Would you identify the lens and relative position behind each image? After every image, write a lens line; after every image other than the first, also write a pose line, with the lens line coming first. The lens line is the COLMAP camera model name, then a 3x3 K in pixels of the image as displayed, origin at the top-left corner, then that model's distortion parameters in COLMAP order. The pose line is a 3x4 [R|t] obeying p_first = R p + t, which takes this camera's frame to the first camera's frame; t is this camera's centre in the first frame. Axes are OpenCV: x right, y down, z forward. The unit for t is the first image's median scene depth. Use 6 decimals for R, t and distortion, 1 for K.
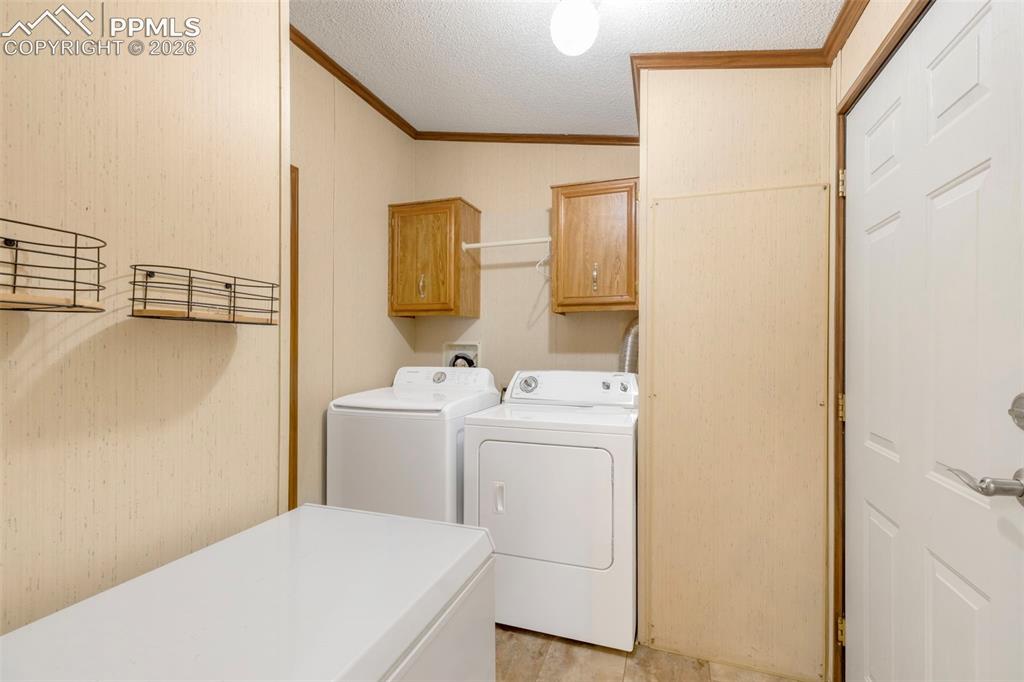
lens RADIAL K [[457.2, 0, 511.8], [0, 457.2, 342.7], [0, 0, 1]] dist [0.001537, -0.000353]
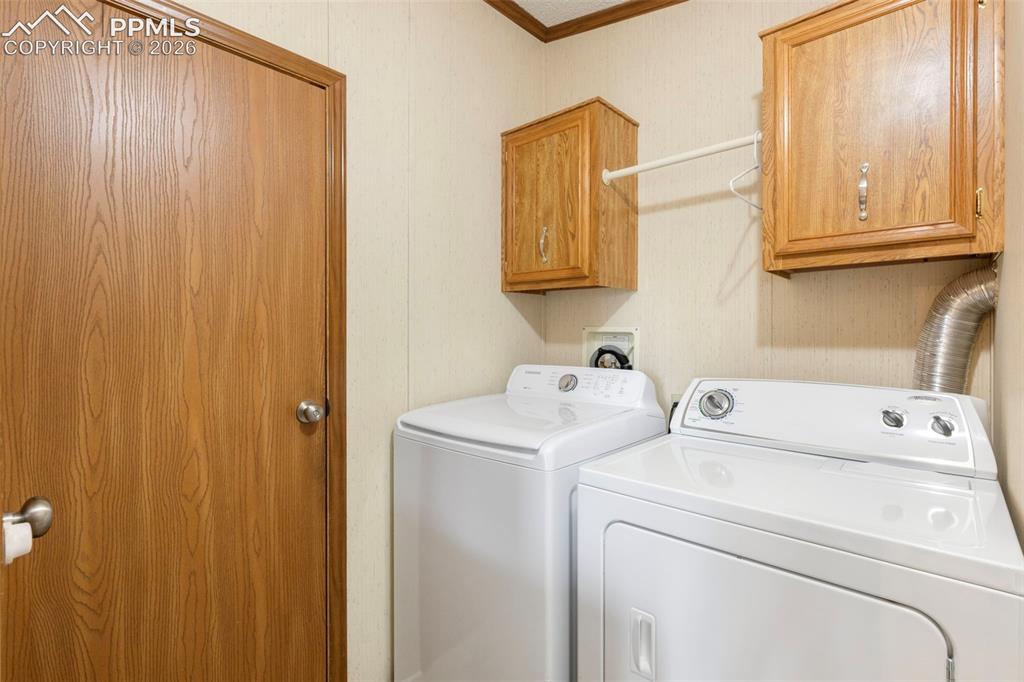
lens RADIAL K [[457.2, 0, 524.9], [0, 457.2, 331.0], [0, 0, 1]] dist [0.001537, -0.000353]
pose [[0.921688, -0.002988, -0.387921, 0.036168], [0.003656, 0.999993, 0.000982, 0.001298], [0.387915, -0.002323, 0.921692, 0.377766]]
